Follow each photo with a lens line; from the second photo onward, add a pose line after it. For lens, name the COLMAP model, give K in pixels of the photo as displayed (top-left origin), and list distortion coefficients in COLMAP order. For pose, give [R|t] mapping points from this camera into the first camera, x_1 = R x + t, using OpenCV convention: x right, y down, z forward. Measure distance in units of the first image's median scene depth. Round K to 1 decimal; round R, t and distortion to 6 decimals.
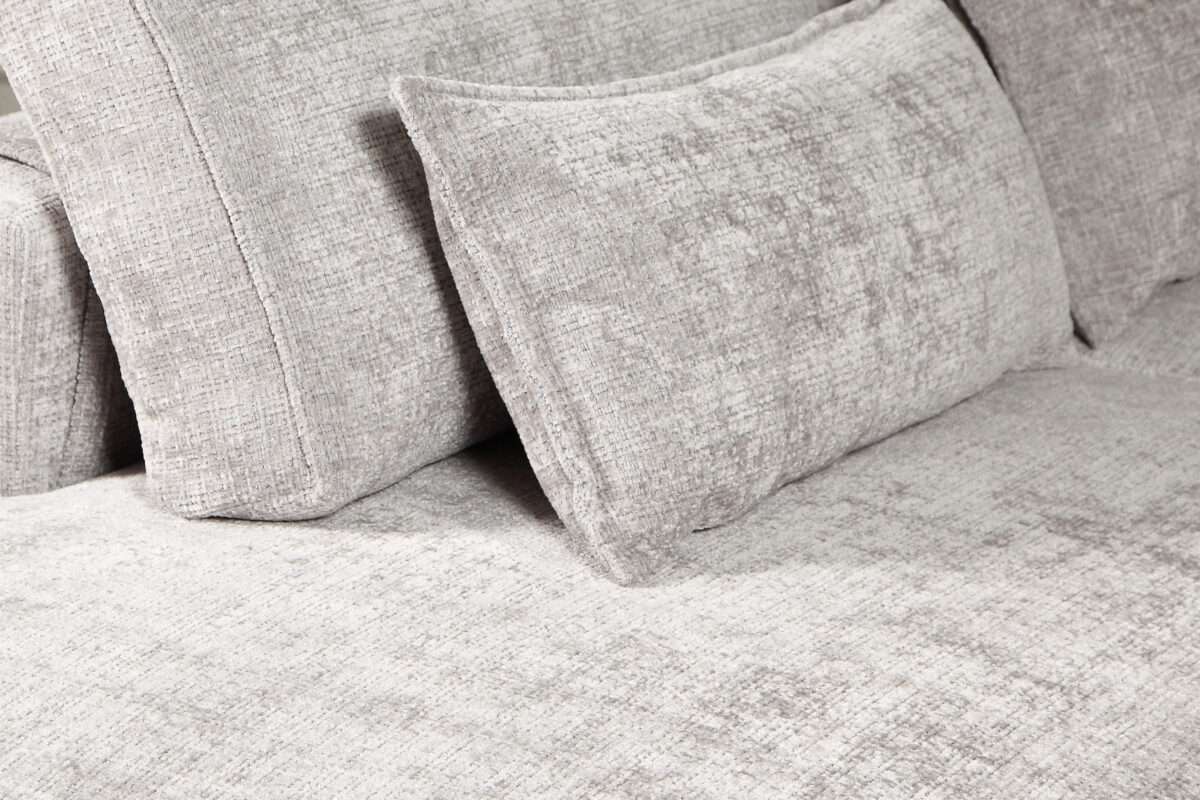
lens RADIAL K [[2299.2, 0, 600.3], [0, 2299.2, 400.1], [0, 0, 1]] dist [-0.008913, 0.000000]
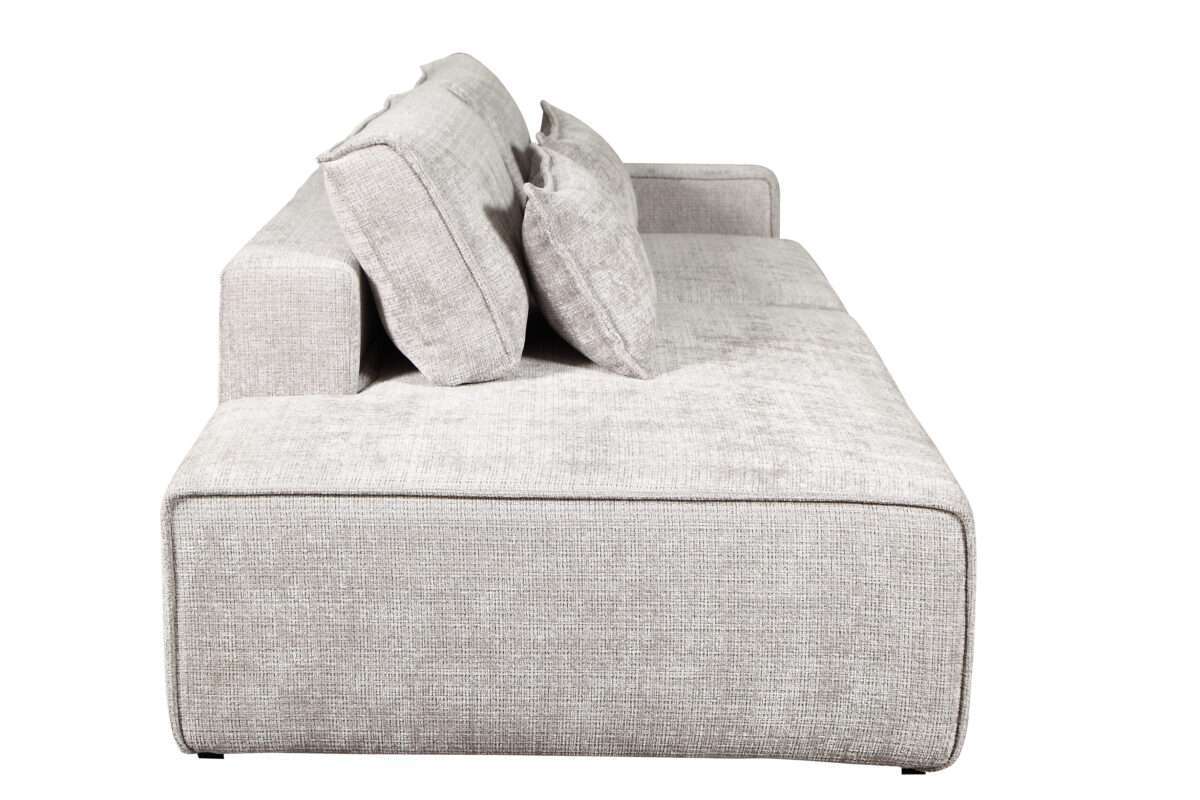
lens RADIAL K [[1623.6, 0, 599.8], [0, 1623.6, 399.6], [0, 0, 1]] dist [-0.004442, 0.000000]
pose [[0.899685, -0.159318, 0.406430, -0.721078], [0.161885, 0.986403, 0.028309, 0.043523], [-0.405414, 0.040325, 0.913243, -0.554454]]
